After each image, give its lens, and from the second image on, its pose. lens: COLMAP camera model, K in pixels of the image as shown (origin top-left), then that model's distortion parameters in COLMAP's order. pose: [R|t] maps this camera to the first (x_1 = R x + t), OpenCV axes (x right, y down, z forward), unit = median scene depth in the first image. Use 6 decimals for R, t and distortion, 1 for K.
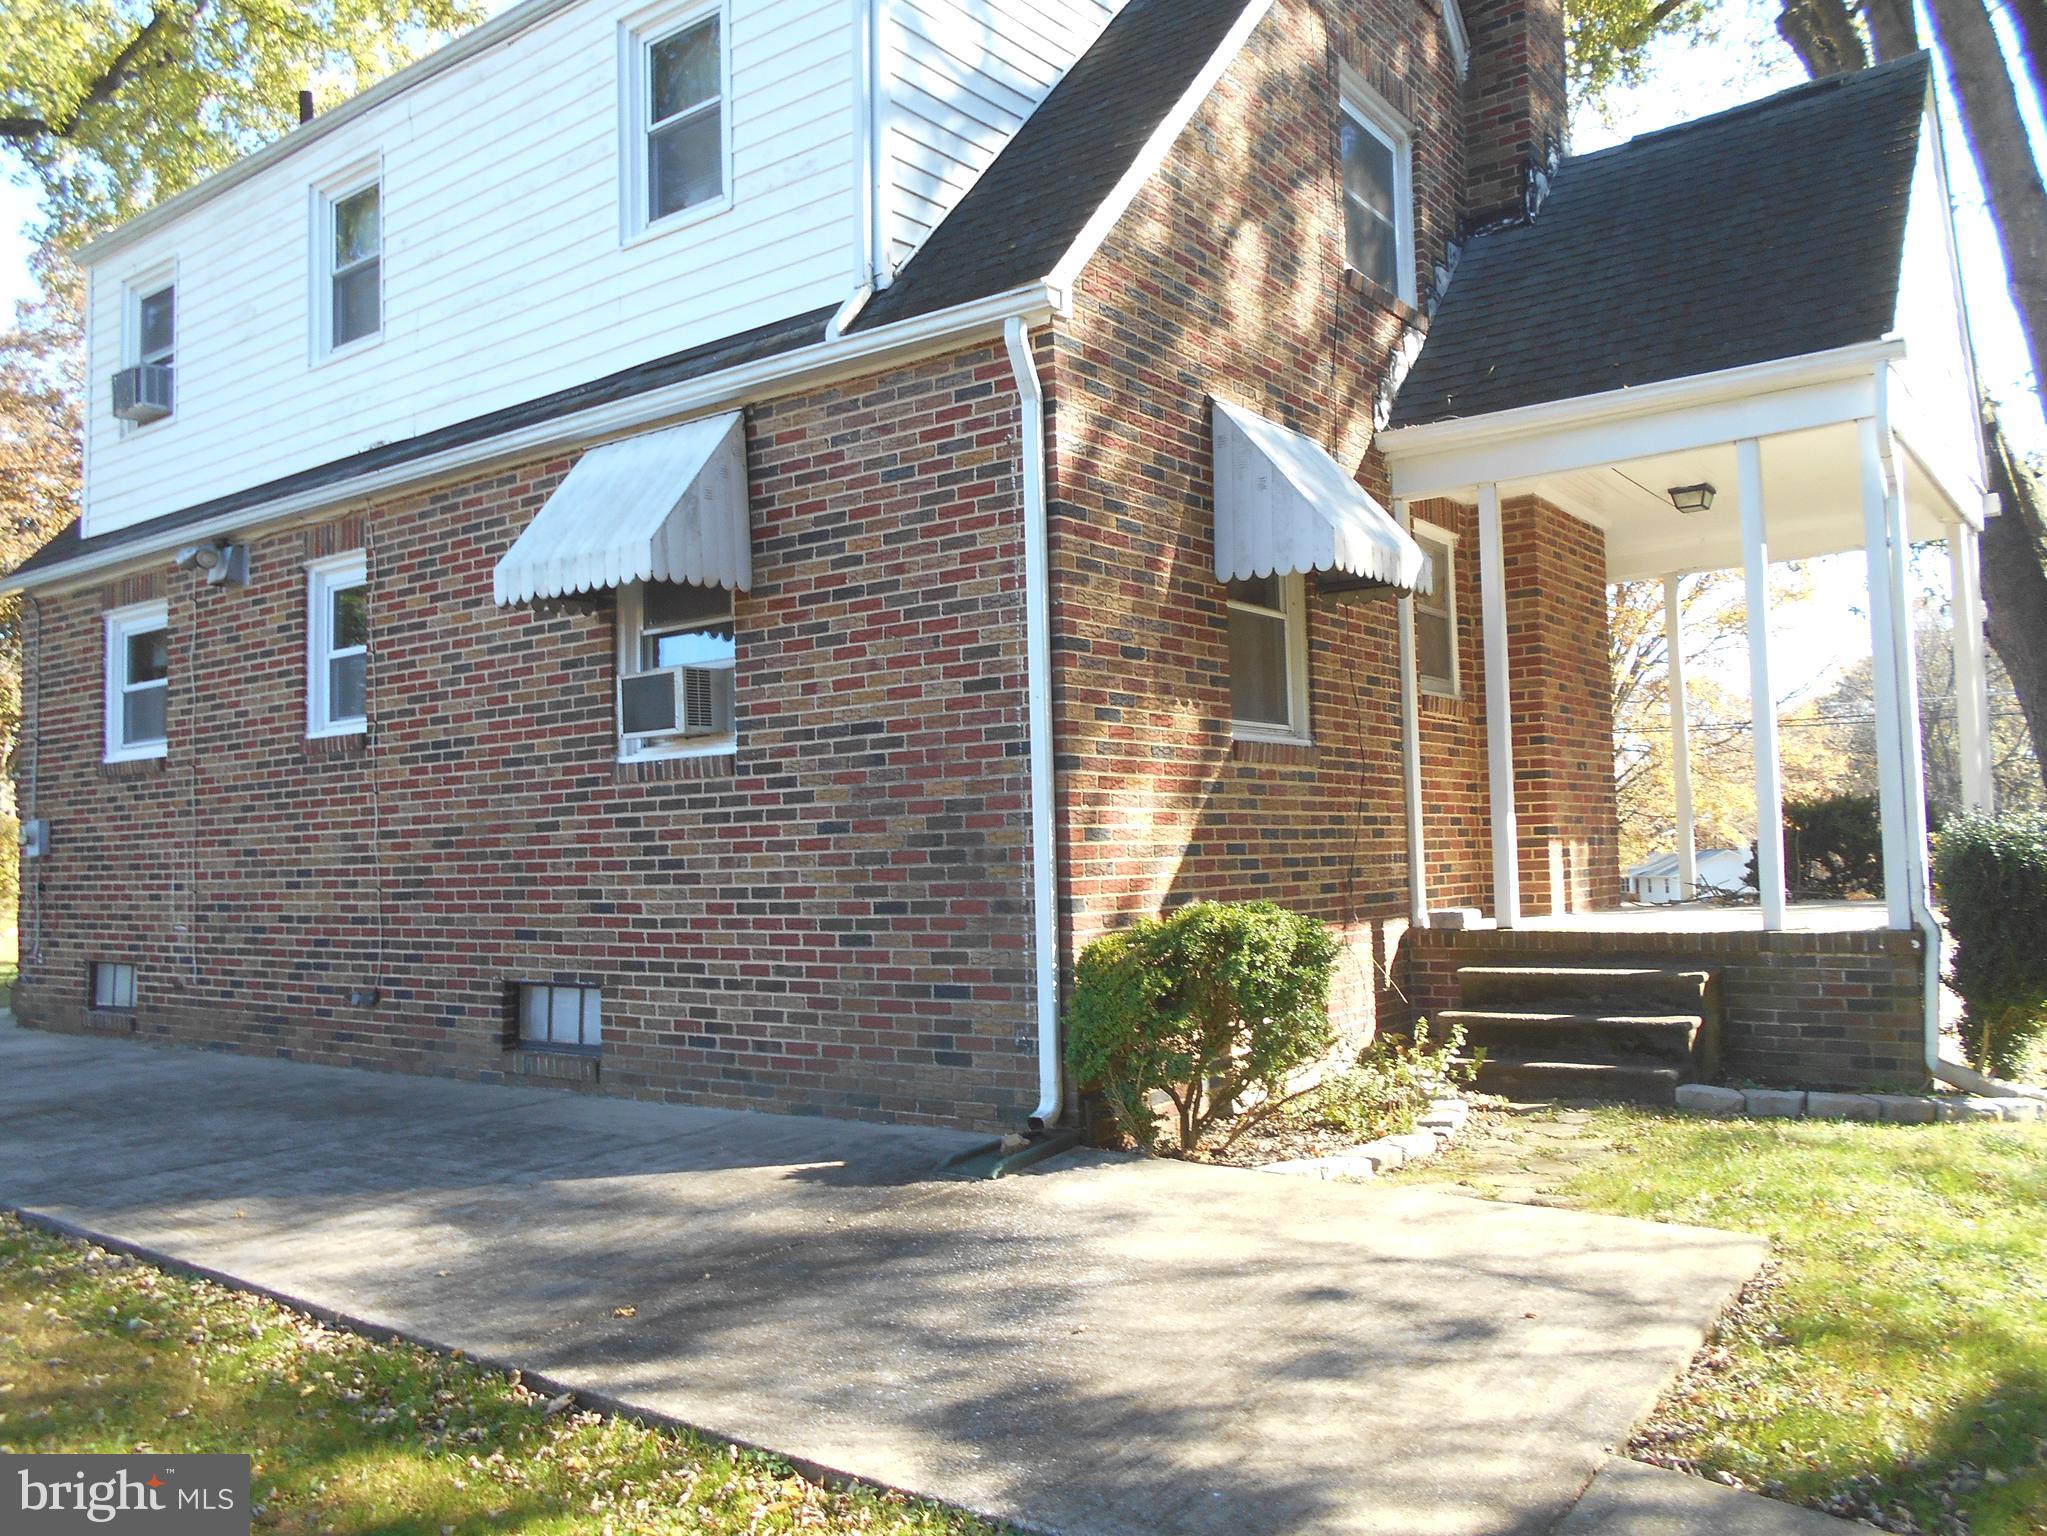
lens RADIAL K [[1574.2, 0, 1023.5], [0, 1574.2, 768.0], [0, 0, 1]] dist [-0.008168, 0.002306]
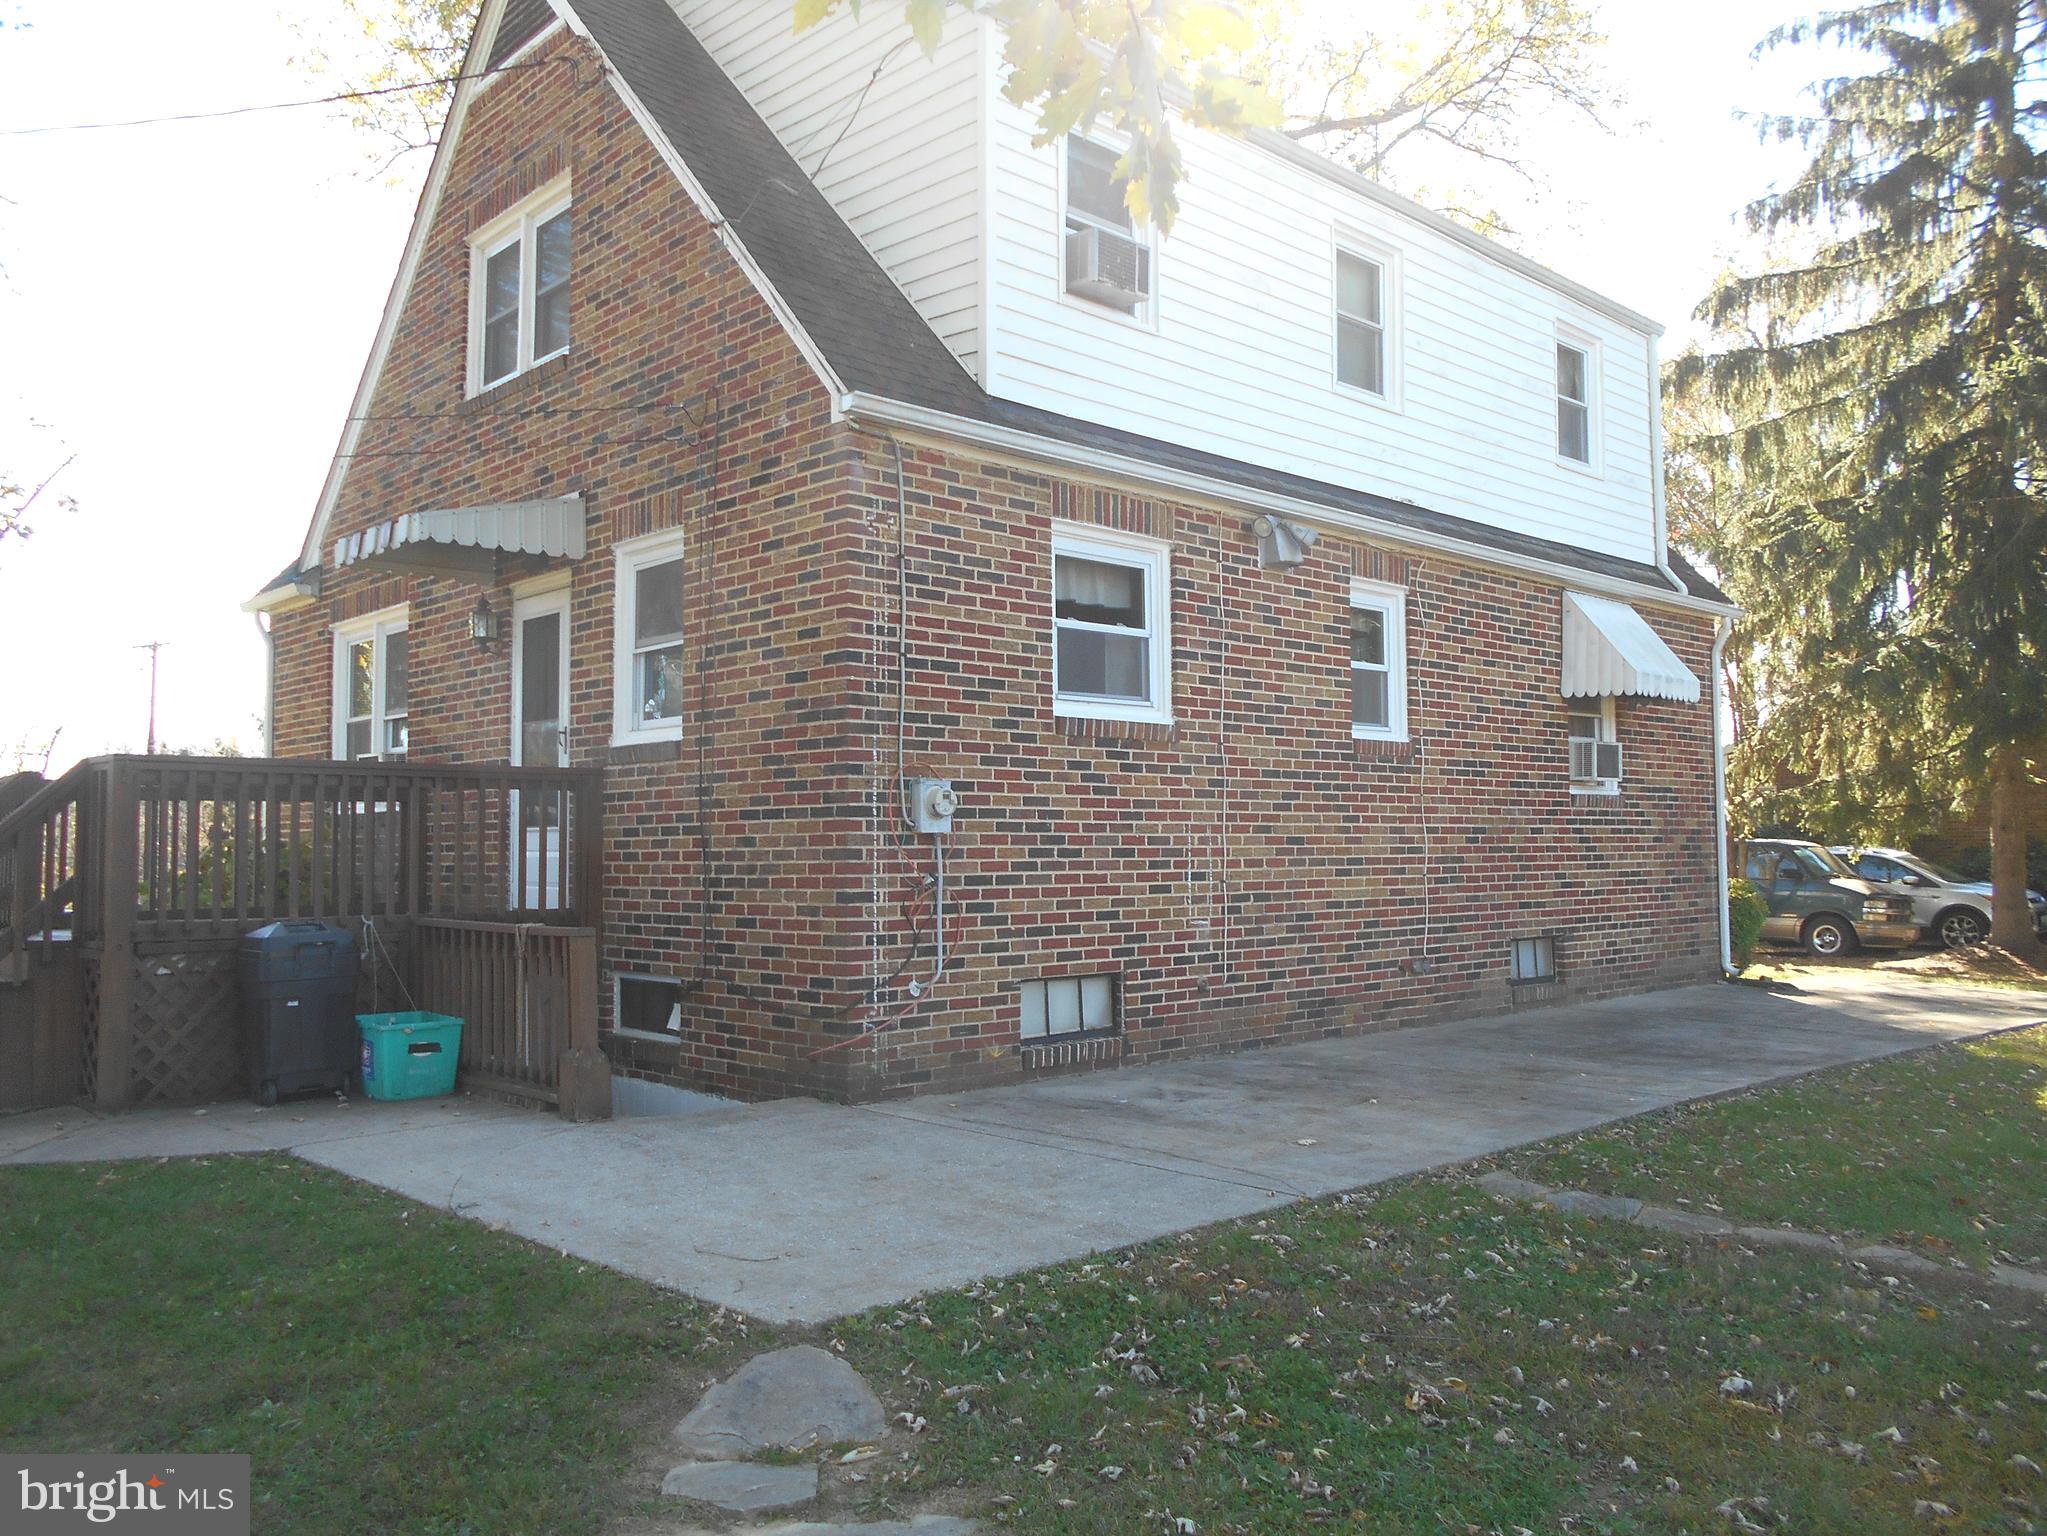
lens RADIAL K [[1574.2, 0, 1023.5], [0, 1574.2, 768.0], [0, 0, 1]] dist [-0.008168, 0.002306]
pose [[0.175499, 0.072212, 0.981828, -1.625710], [-0.055712, 0.996436, -0.063328, 0.087211], [-0.982902, -0.043586, 0.178897, 1.070531]]
